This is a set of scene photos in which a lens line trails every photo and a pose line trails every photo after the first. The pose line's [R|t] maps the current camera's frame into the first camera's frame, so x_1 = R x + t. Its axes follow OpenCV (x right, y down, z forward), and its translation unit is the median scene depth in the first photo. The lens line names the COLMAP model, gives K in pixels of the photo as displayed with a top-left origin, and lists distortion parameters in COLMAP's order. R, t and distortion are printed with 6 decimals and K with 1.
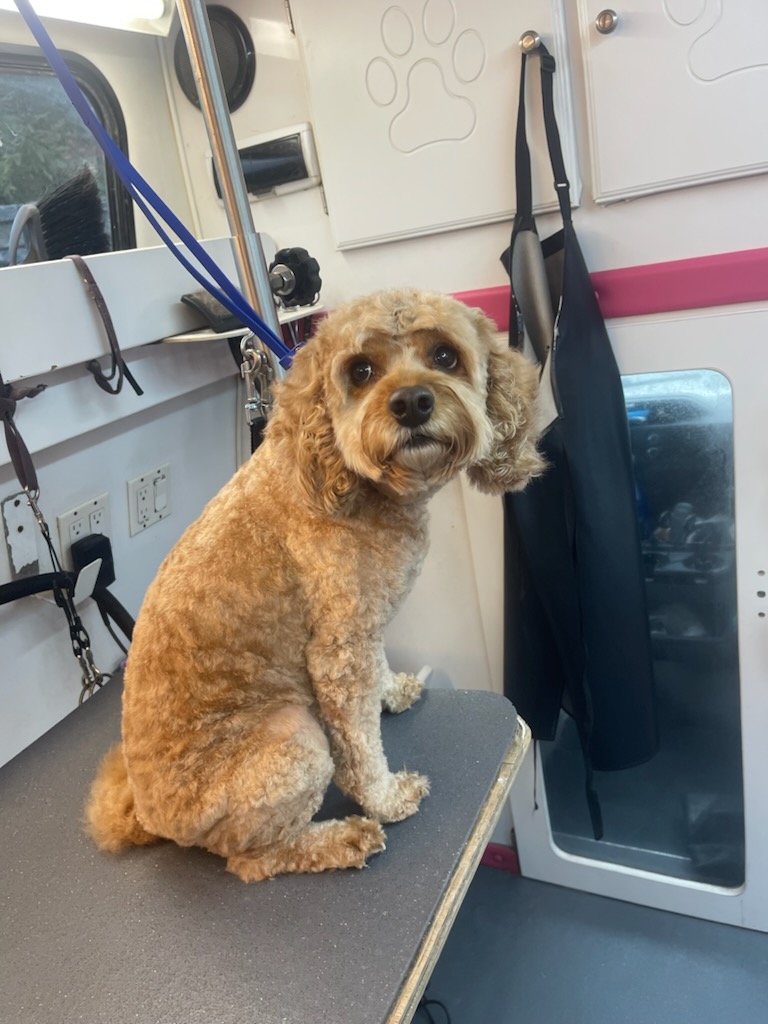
lens RADIAL K [[770.7, 0, 384.0], [0, 770.7, 512.0], [0, 0, 1]] dist [0.058306, -0.090975]
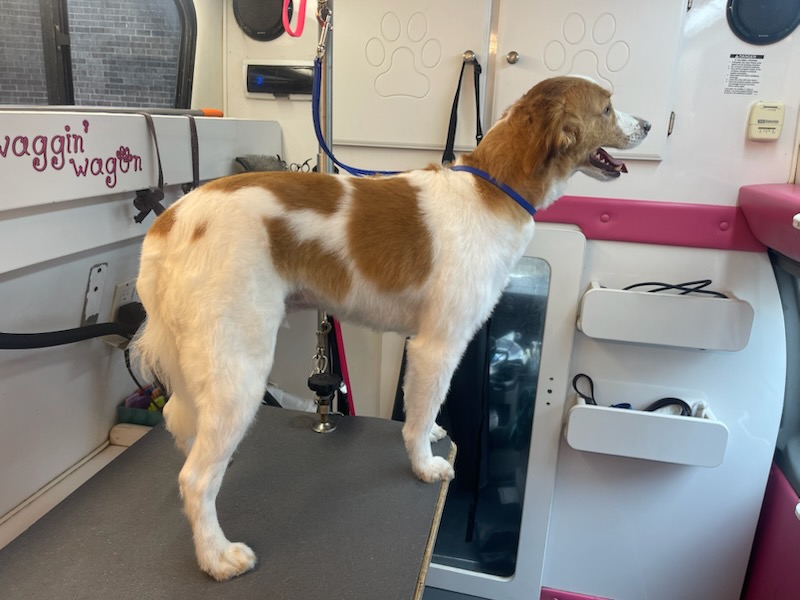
lens RADIAL K [[602.1, 0, 404.4], [0, 602.1, 299.6], [0, 0, 1]] dist [0.058306, -0.090975]
pose [[0.944942, 0.140028, 0.295764, -0.248932], [-0.116065, 0.988477, -0.097171, 0.078081], [-0.305963, 0.057493, 0.950306, -0.199592]]
